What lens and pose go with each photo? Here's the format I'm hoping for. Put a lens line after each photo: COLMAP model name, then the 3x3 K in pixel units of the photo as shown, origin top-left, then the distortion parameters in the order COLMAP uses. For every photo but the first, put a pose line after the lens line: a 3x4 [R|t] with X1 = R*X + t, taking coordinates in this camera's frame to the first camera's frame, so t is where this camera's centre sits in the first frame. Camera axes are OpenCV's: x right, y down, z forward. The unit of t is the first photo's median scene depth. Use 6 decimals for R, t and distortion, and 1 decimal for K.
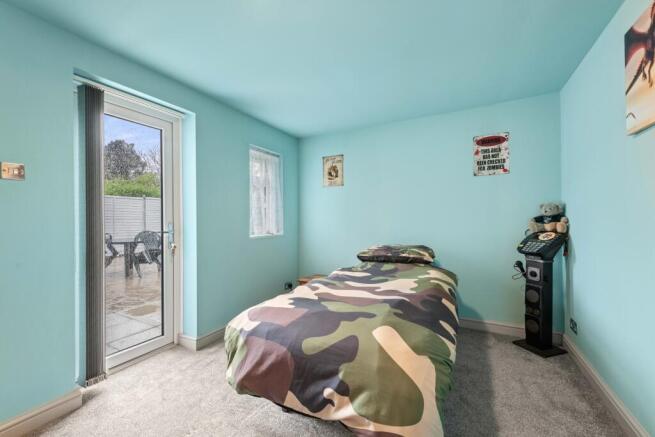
lens RADIAL K [[271.5, 0, 327.5], [0, 271.5, 218.5], [0, 0, 1]] dist [0.002315, 0.000005]
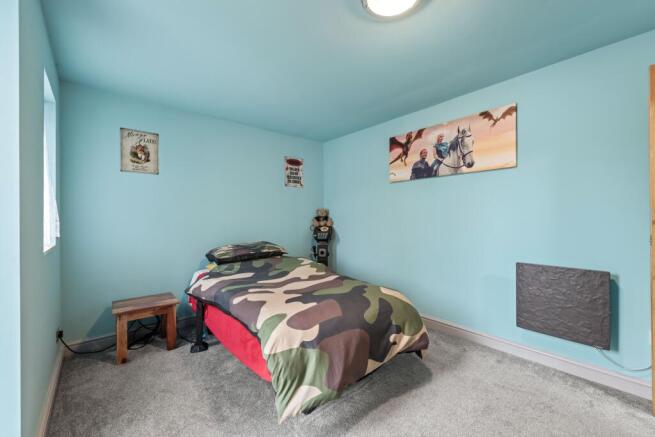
lens RADIAL K [[271.5, 0, 327.5], [0, 271.5, 218.5], [0, 0, 1]] dist [0.002315, 0.000005]
pose [[0.341788, 0.005339, 0.939762, -0.692124], [-0.001219, 0.999986, -0.005238, 0.009384], [-0.939776, 0.000644, 0.341790, 0.394987]]
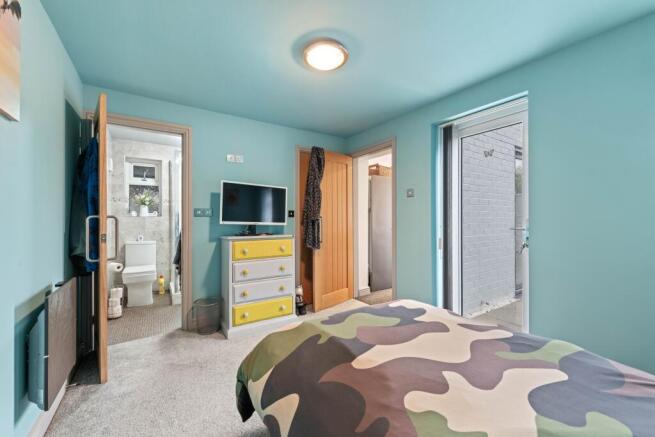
lens RADIAL K [[271.5, 0, 327.5], [0, 271.5, 218.5], [0, 0, 1]] dist [0.002315, 0.000005]
pose [[-0.455924, 0.005702, -0.890000, 0.544439], [0.008771, 0.999960, 0.001914, 0.005330], [0.889976, -0.006933, -0.455956, 0.807017]]
